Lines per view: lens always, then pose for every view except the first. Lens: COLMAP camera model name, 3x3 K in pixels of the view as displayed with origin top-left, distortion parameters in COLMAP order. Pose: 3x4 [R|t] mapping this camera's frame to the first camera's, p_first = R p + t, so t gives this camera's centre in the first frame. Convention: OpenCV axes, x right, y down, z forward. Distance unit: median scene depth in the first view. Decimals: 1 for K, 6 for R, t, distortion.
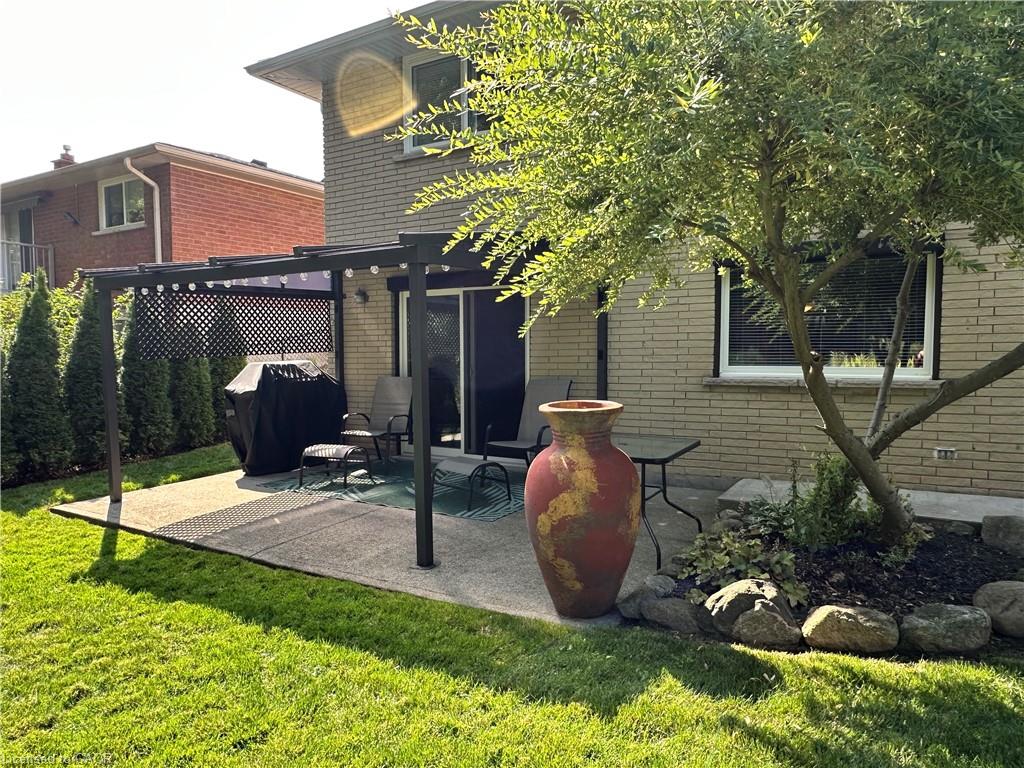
lens RADIAL K [[682.9, 0, 512.0], [0, 682.9, 385.9], [0, 0, 1]] dist [-0.000256, 0.000012]
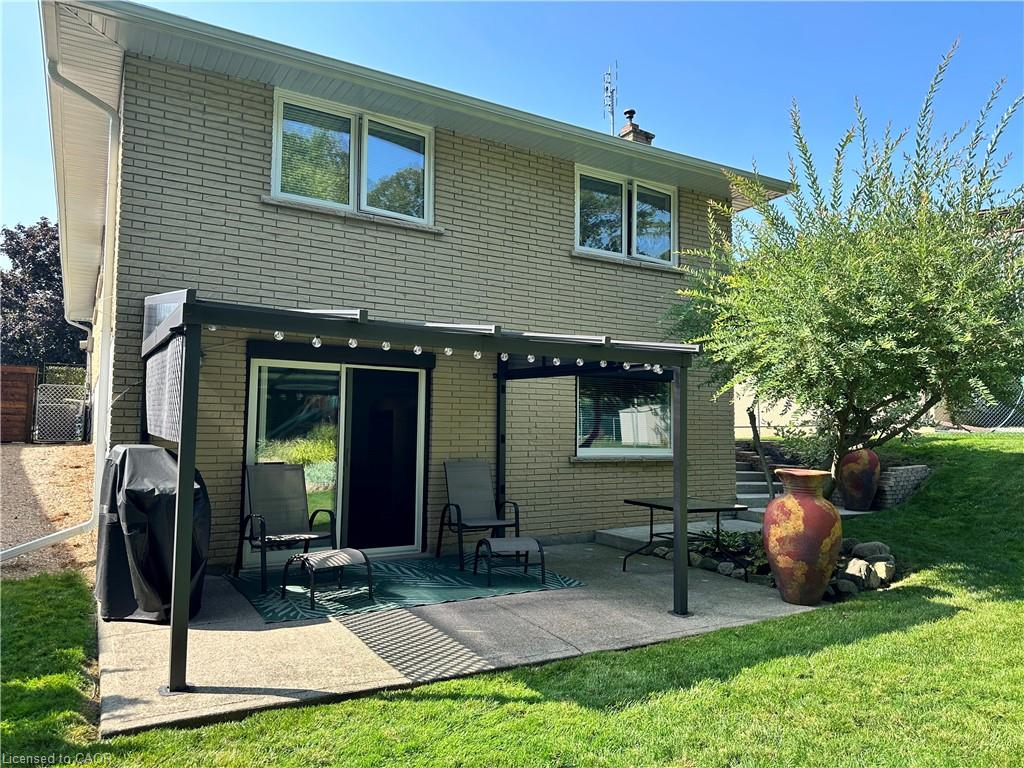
lens RADIAL K [[717.4, 0, 512.2], [0, 717.4, 383.6], [0, 0, 1]] dist [-0.011877, -0.002632]
pose [[0.475322, 0.071128, 0.876932, -0.976737], [0.026473, 0.995119, -0.095064, -0.023798], [-0.879413, 0.068401, 0.471119, 0.423492]]
